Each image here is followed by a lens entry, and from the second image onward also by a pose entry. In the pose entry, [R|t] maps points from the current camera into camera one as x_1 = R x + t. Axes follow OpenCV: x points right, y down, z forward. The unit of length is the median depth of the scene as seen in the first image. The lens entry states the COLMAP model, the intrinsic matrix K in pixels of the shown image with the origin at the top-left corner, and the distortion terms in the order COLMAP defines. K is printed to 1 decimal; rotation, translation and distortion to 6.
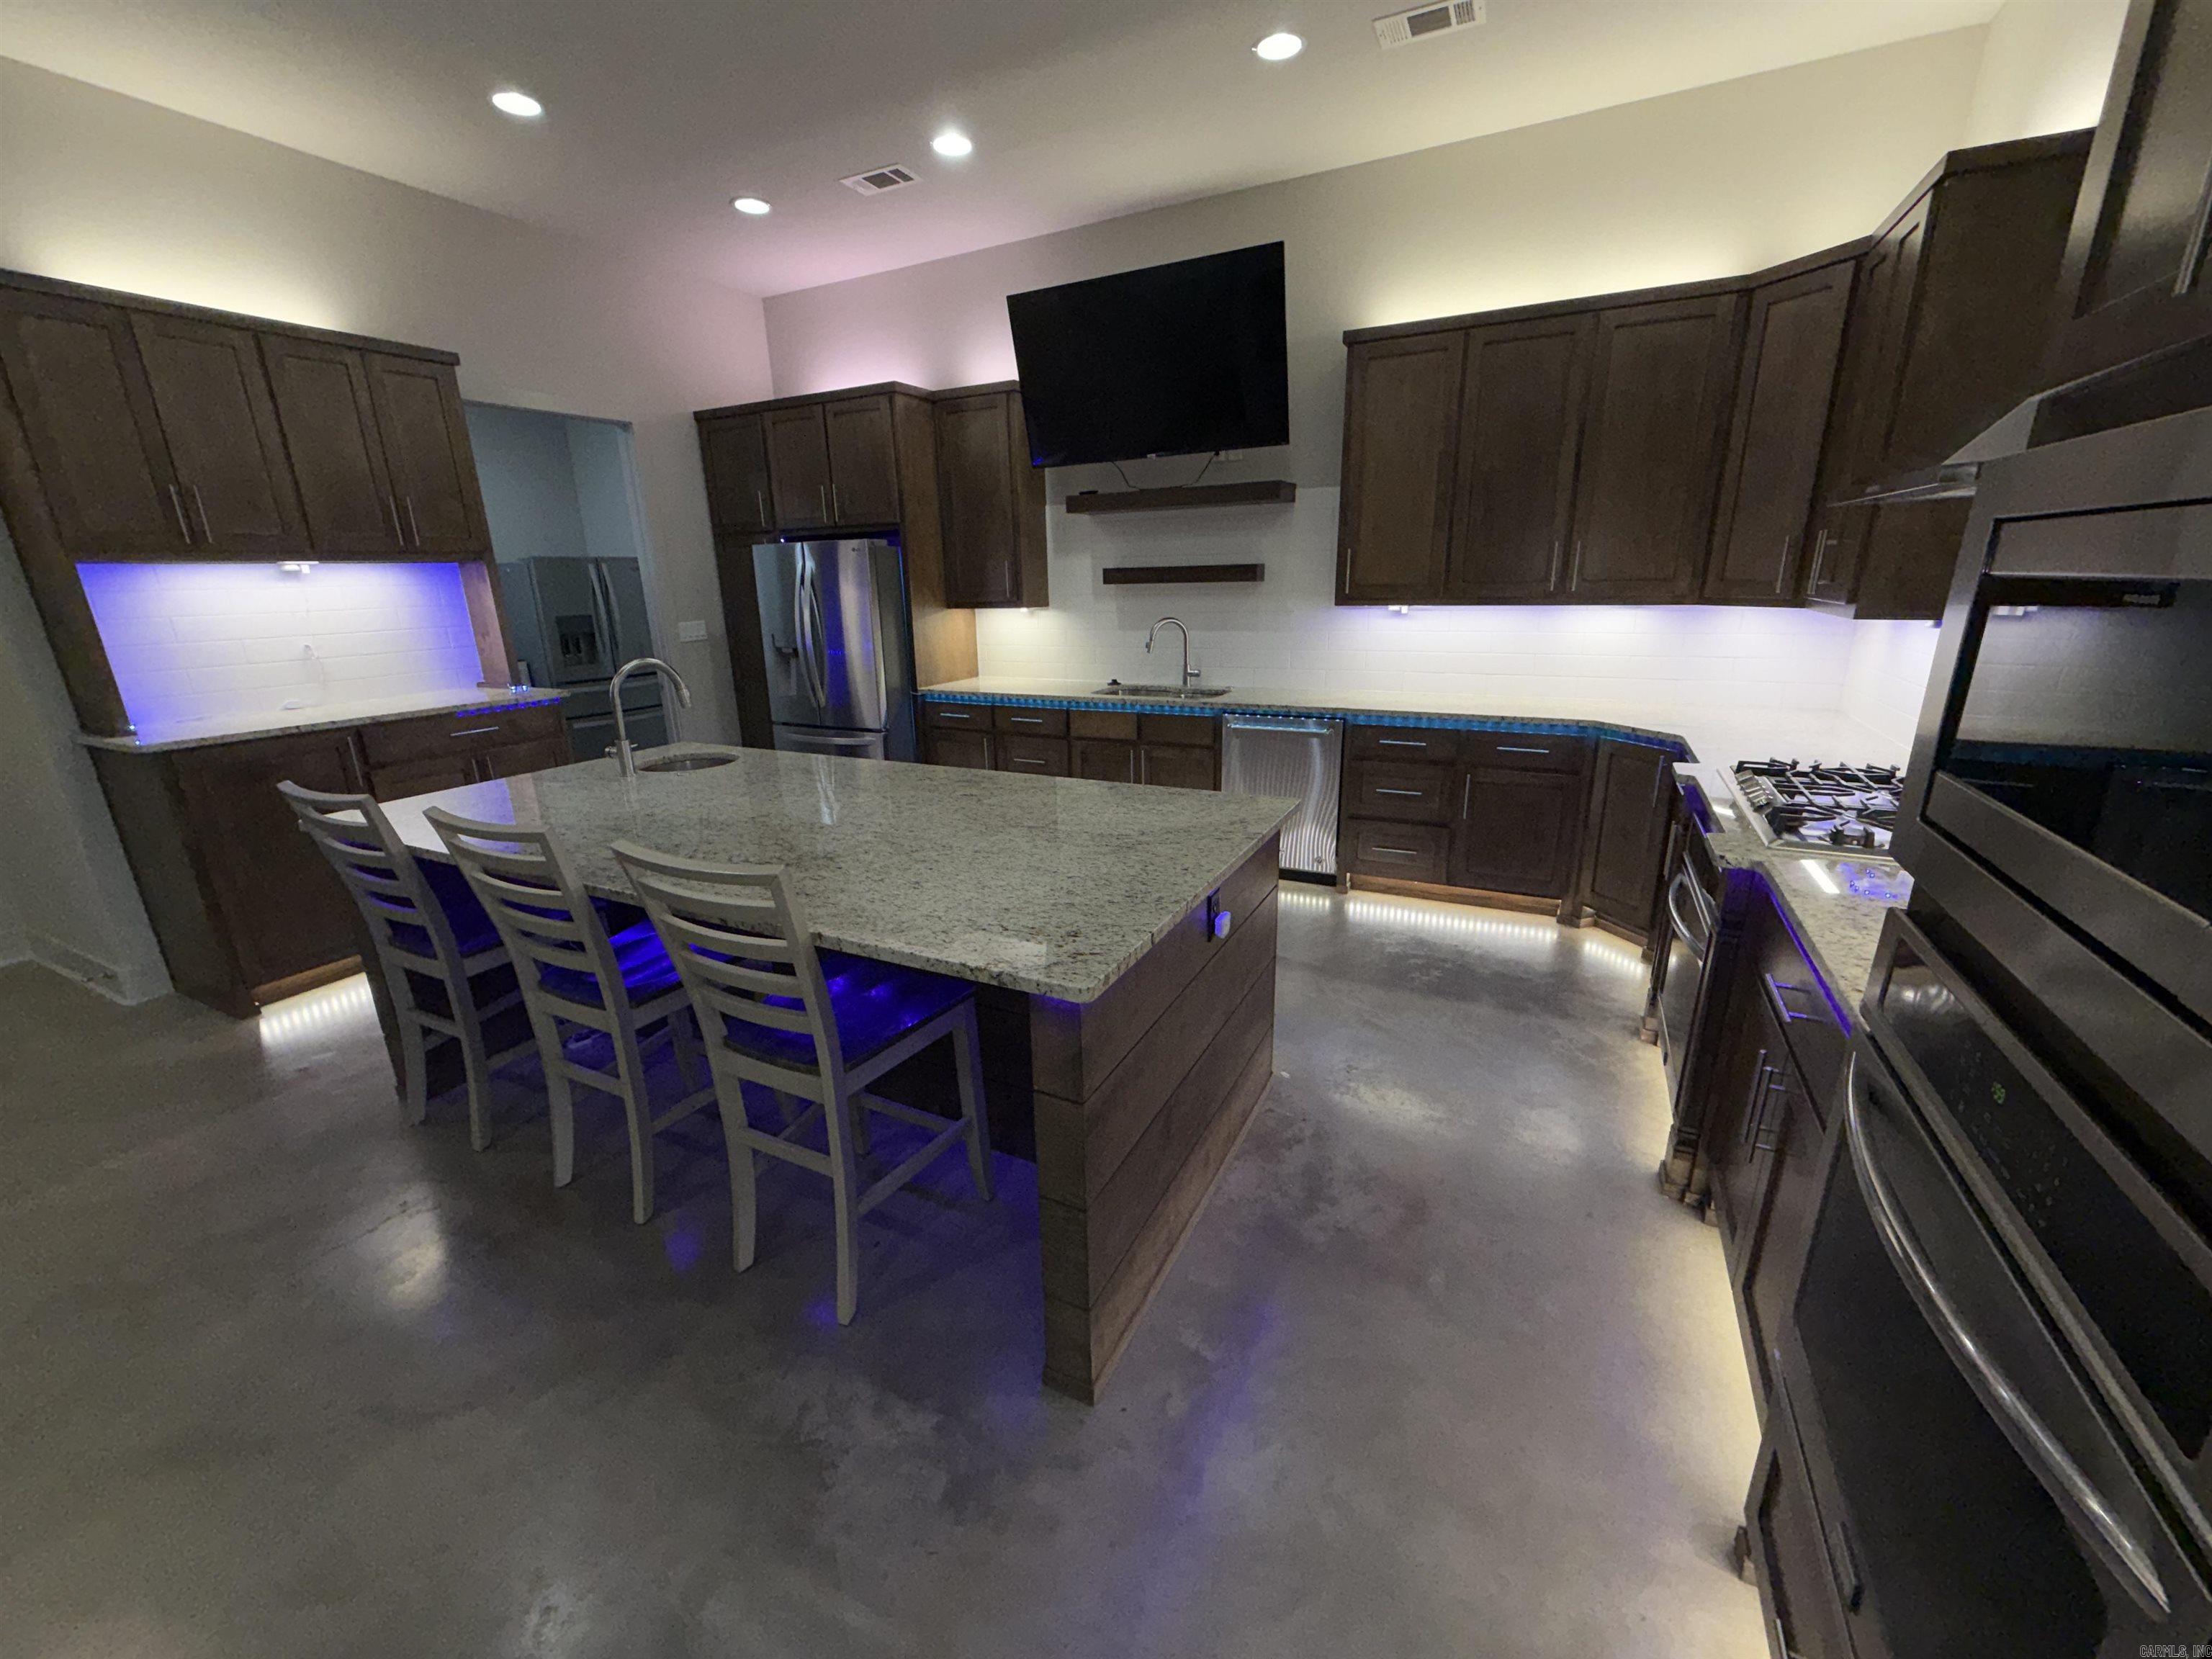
lens RADIAL K [[884.1, 0, 1098.6], [0, 884.1, 829.6], [0, 0, 1]] dist [-0.000969, -0.000349]
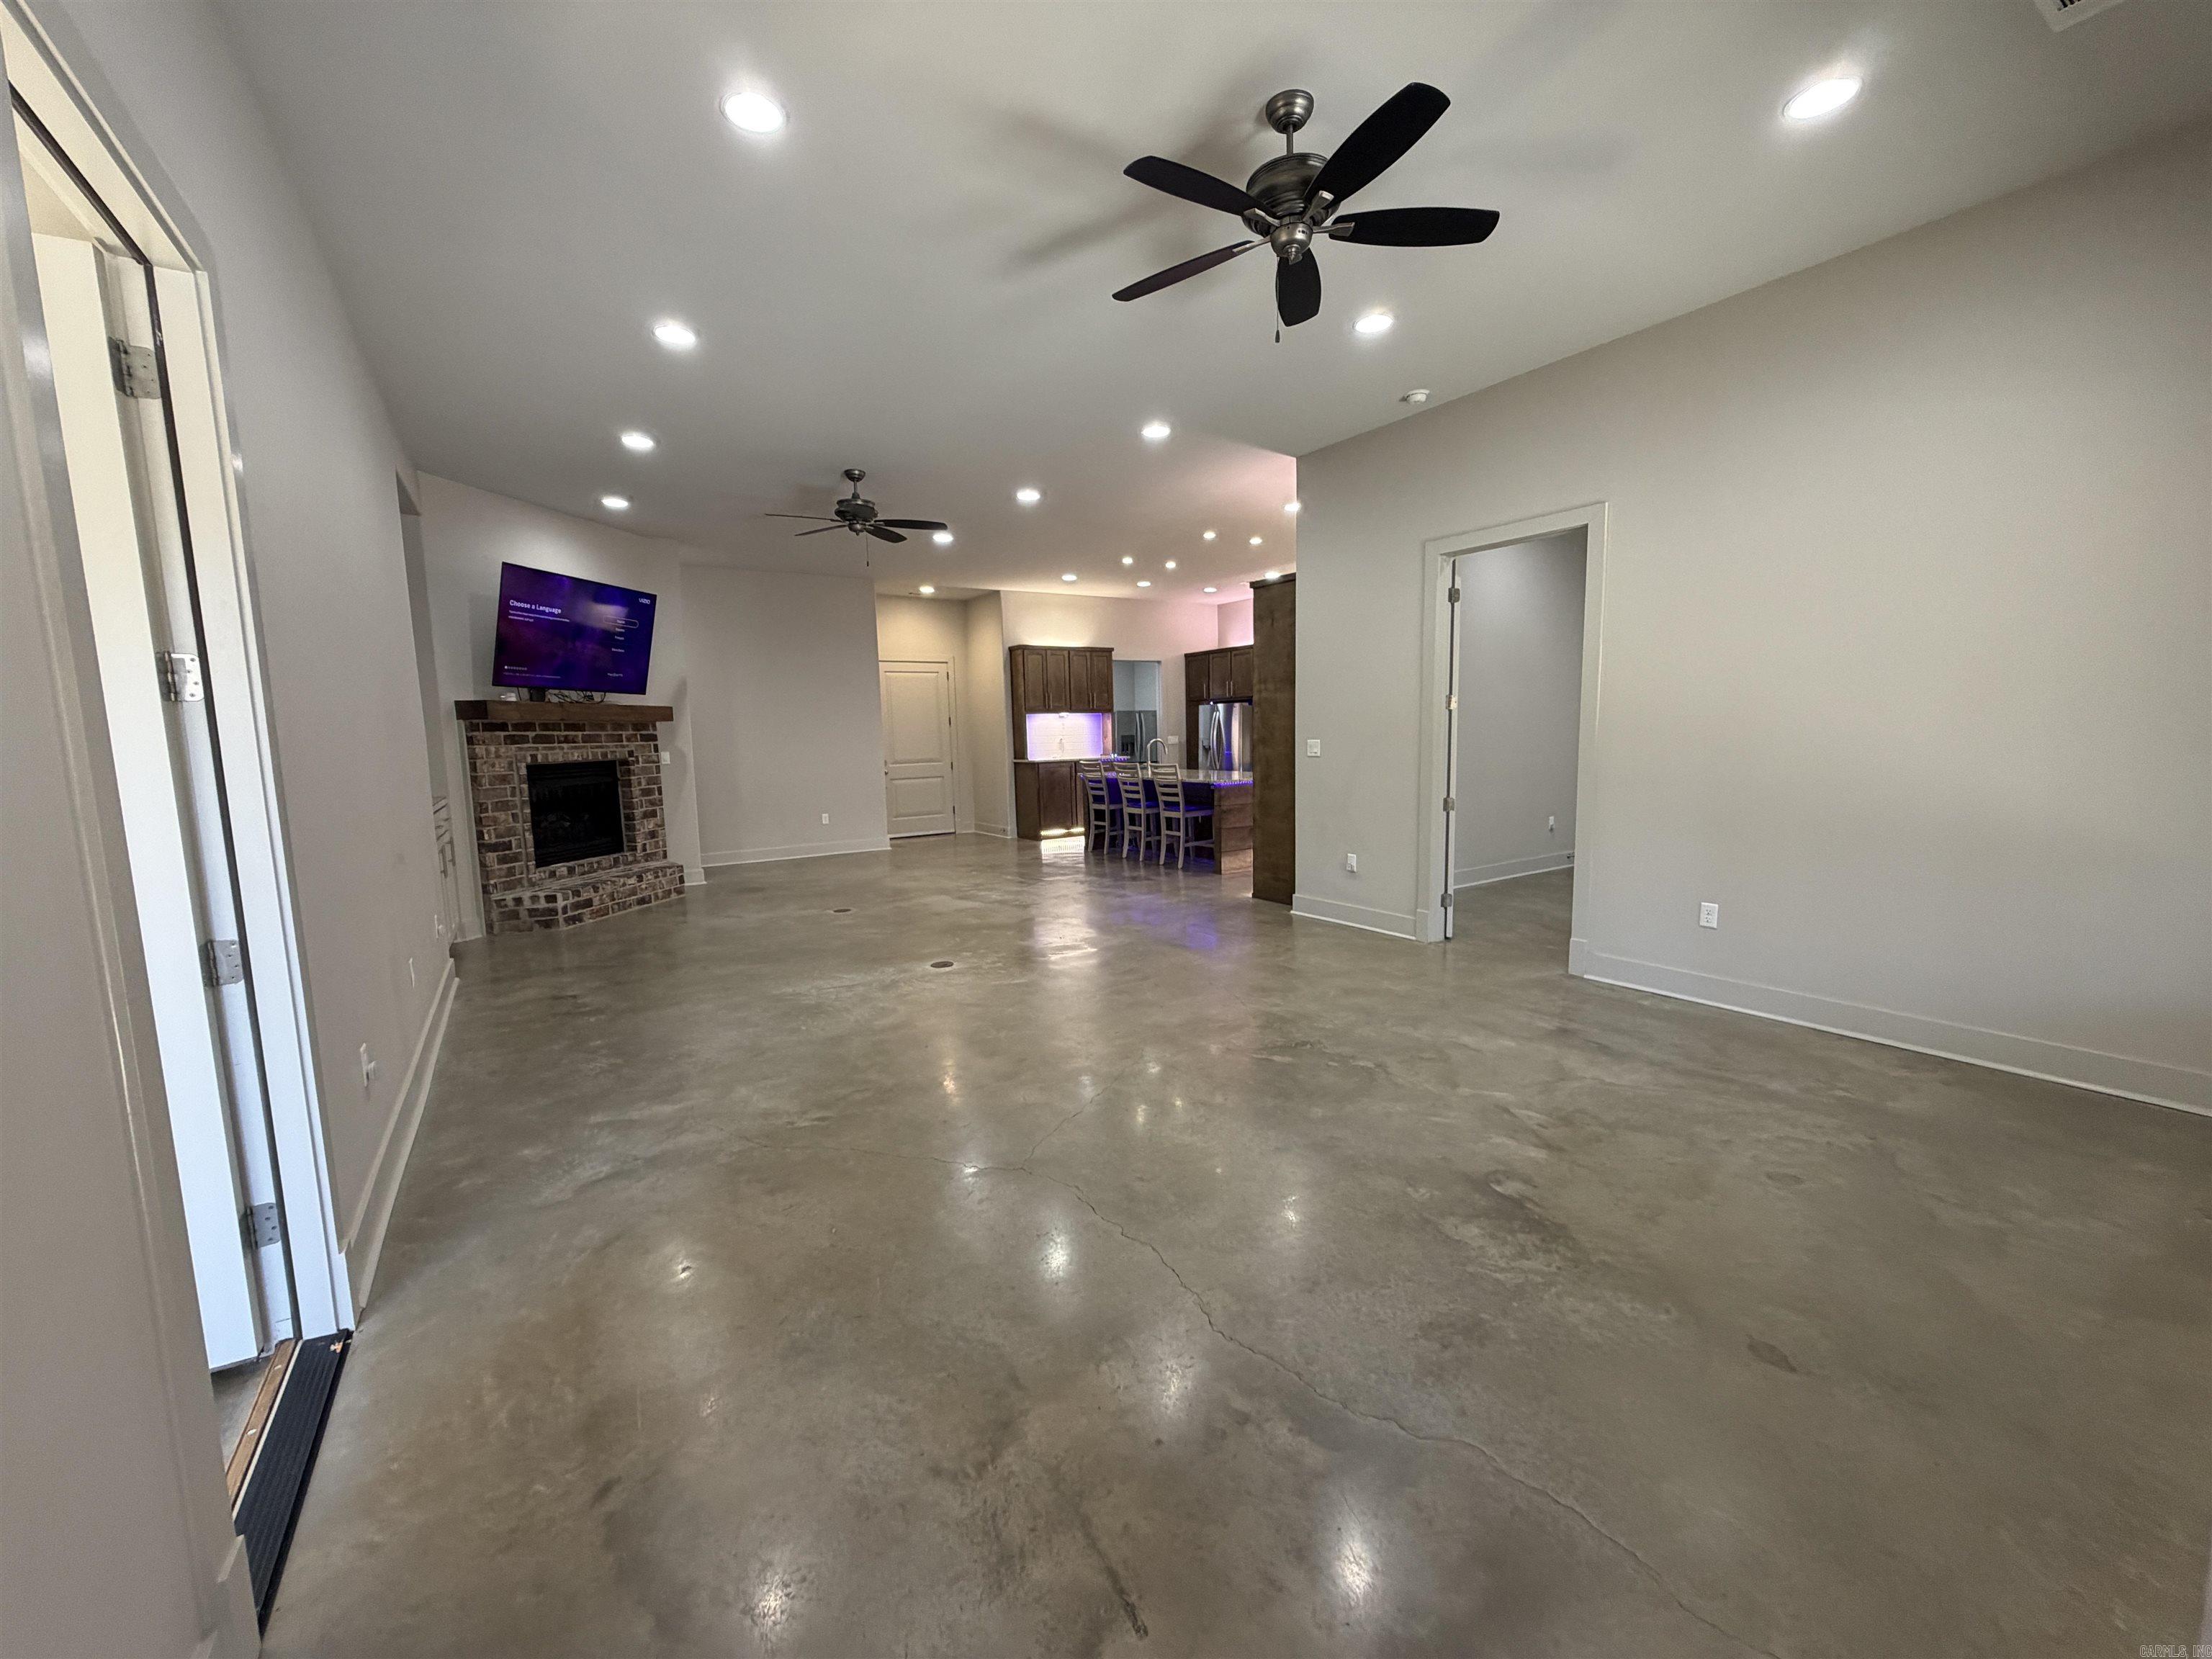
lens RADIAL K [[884.1, 0, 1103.9], [0, 884.1, 829.9], [0, 0, 1]] dist [-0.000969, -0.000349]
pose [[0.871706, 0.060334, -0.486301, 0.687159], [-0.137477, 0.982647, -0.124517, 0.417962], [0.470349, 0.175398, 0.864874, -1.380456]]
